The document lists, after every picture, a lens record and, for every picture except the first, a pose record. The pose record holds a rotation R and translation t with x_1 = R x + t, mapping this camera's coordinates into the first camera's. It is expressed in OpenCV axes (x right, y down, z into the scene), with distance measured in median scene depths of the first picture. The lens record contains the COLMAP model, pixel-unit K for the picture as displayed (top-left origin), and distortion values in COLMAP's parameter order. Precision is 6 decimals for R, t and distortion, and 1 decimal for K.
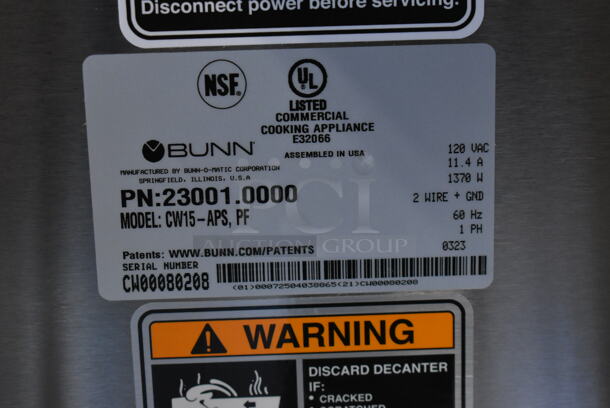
lens RADIAL K [[1376.2, 0, 305.3], [0, 1376.2, 203.8], [0, 0, 1]] dist [0.011231, 0.000000]
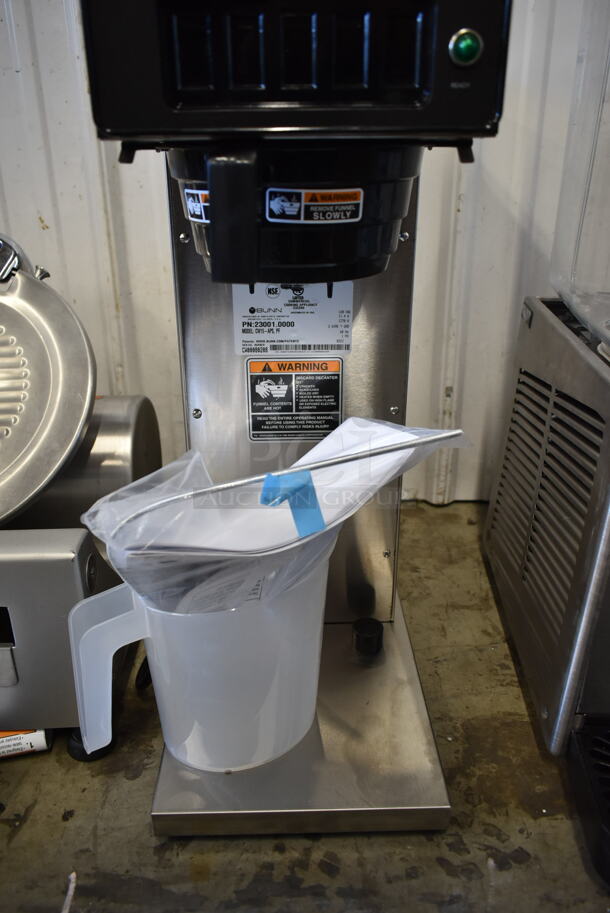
lens RADIAL K [[696.5, 0, 306.4], [0, 696.5, 451.5], [0, 0, 1]] dist [-0.035699, 0.019108]
pose [[0.999546, 0.020310, 0.022240, -0.007499], [-0.023303, 0.989320, 0.143882, 0.055061], [-0.019080, -0.144335, 0.989345, -0.737535]]
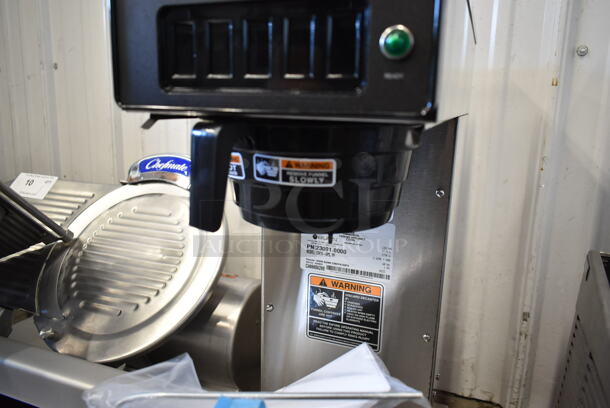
lens RADIAL K [[465.3, 0, 306.1], [0, 465.3, 200.7], [0, 0, 1]] dist [-0.035699, 0.019108]
pose [[0.924595, 0.133831, -0.356669, 0.361727], [-0.155752, 0.987234, -0.033321, -0.094796], [0.347656, 0.086360, 0.933636, -0.376796]]
